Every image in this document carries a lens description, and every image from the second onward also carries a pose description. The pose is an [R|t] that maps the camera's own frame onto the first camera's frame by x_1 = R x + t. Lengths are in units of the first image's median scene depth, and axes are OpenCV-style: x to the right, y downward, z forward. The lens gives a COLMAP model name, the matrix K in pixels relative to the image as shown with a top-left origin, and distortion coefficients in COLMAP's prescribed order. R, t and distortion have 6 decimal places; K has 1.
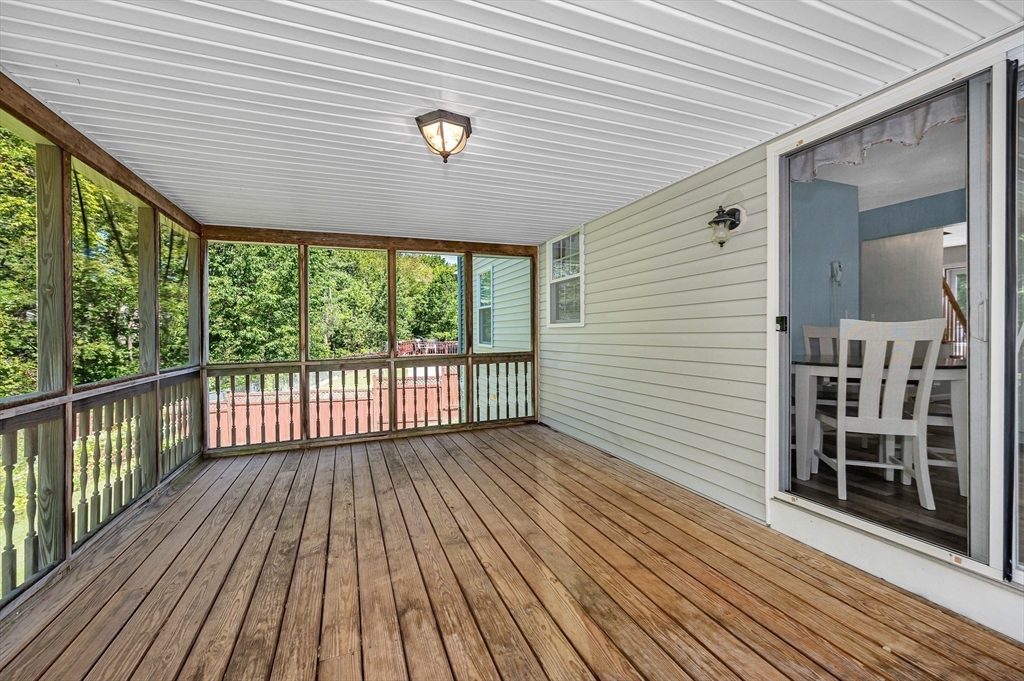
lens RADIAL K [[422.7, 0, 514.3], [0, 422.7, 335.4], [0, 0, 1]] dist [0.000667, 0.000109]
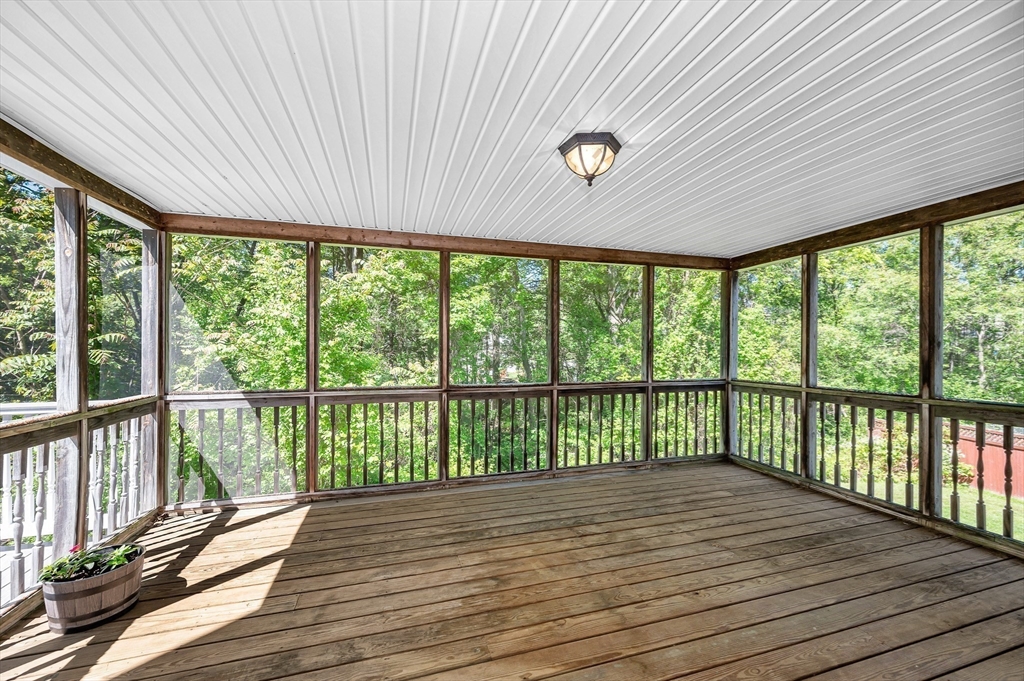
lens RADIAL K [[411.9, 0, 512.7], [0, 411.9, 343.8], [0, 0, 1]] dist [-0.002336, -0.000116]
pose [[-0.088737, 0.007219, -0.996029, 0.704631], [-0.006729, 0.999947, 0.007847, -0.054467], [0.996032, 0.007398, -0.088683, 0.831998]]
